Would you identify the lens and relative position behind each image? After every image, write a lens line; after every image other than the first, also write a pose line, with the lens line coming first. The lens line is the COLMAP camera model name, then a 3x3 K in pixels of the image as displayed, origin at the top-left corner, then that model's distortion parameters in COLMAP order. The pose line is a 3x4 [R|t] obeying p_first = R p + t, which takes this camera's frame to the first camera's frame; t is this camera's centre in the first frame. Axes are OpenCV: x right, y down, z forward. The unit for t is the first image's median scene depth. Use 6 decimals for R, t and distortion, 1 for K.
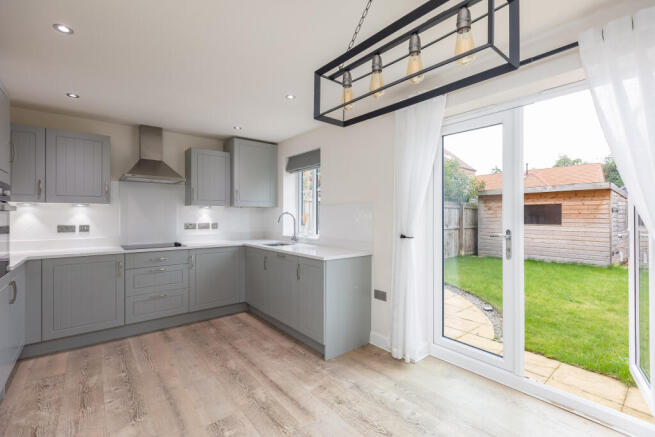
lens RADIAL K [[293.1, 0, 328.5], [0, 293.1, 215.3], [0, 0, 1]] dist [0.001116, -0.001835]
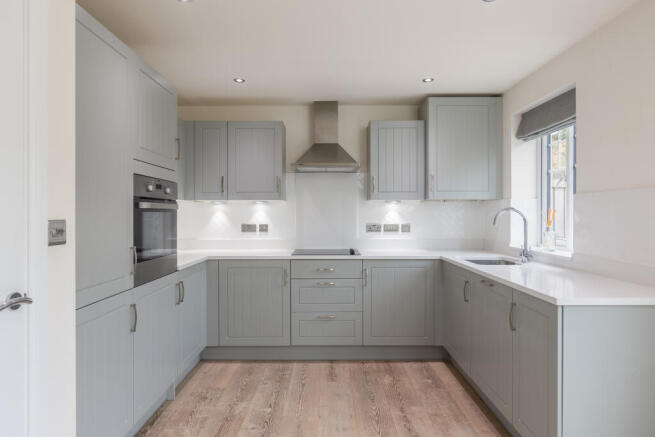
lens RADIAL K [[392.1, 0, 325.8], [0, 392.1, 215.4], [0, 0, 1]] dist [0.005626, 0.000159]
pose [[0.771572, 0.002229, -0.636137, 0.081948], [0.002078, 0.999980, 0.006025, -0.001097], [0.636138, -0.005971, 0.771552, 0.197588]]
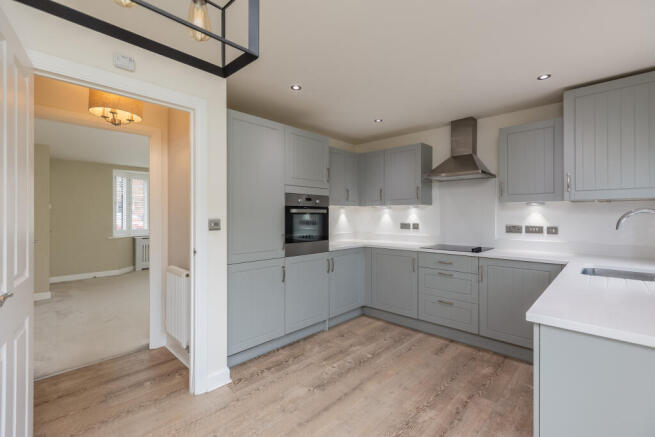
lens RADIAL K [[293.1, 0, 326.1], [0, 293.1, 216.7], [0, 0, 1]] dist [0.001116, -0.001835]
pose [[0.117139, 0.005501, -0.993100, 0.297697], [0.002859, 0.999979, 0.005876, -0.002174], [0.993111, -0.003527, 0.117121, 0.519965]]
